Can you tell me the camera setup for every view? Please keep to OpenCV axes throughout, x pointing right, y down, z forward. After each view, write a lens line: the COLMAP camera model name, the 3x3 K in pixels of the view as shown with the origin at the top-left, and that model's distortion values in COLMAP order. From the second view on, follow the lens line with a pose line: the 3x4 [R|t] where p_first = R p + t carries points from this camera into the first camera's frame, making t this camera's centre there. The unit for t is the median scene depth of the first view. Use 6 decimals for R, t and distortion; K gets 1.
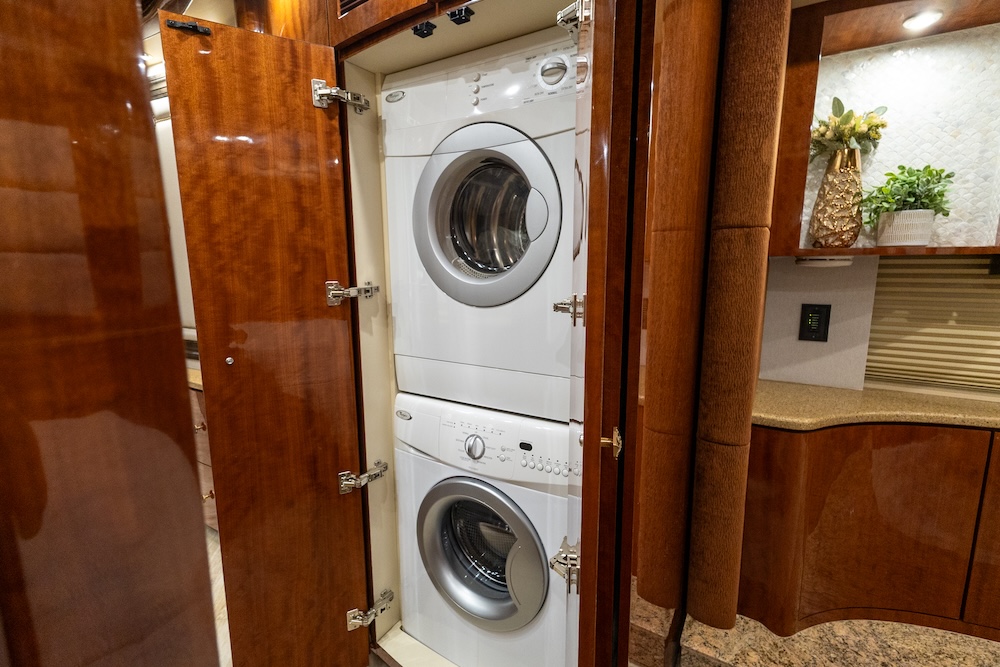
lens RADIAL K [[459.5, 0, 501.3], [0, 459.5, 334.1], [0, 0, 1]] dist [0.016870, -0.002677]
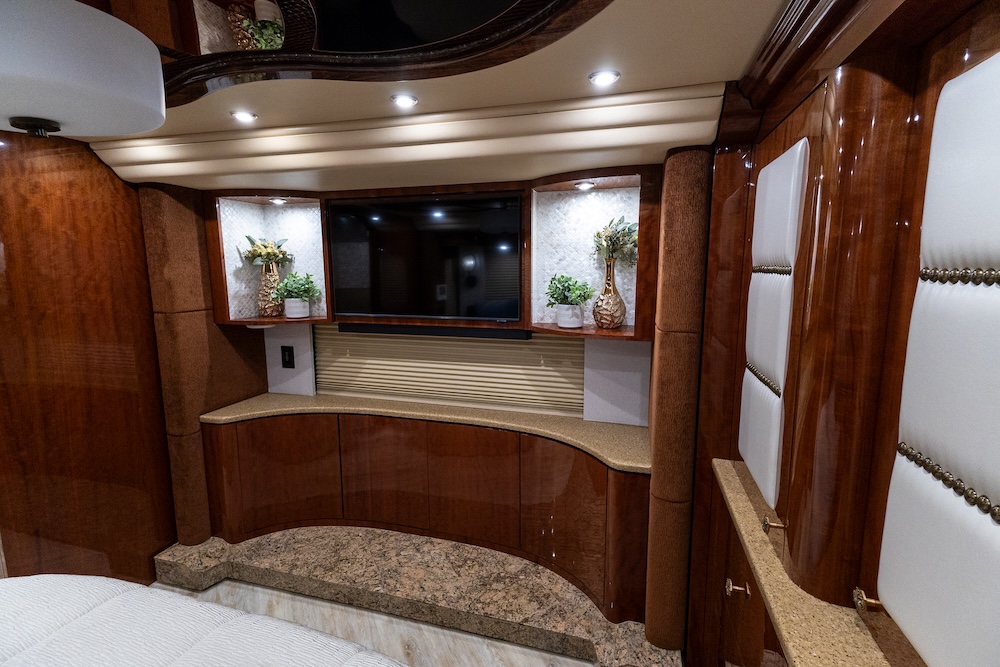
lens RADIAL K [[459.5, 0, 498.8], [0, 459.5, 333.5], [0, 0, 1]] dist [0.016870, -0.002677]
pose [[0.959441, -0.028826, 0.280433, 1.044320], [0.035555, 0.999188, -0.018936, -0.056949], [-0.279660, 0.028138, 0.959687, -0.898029]]
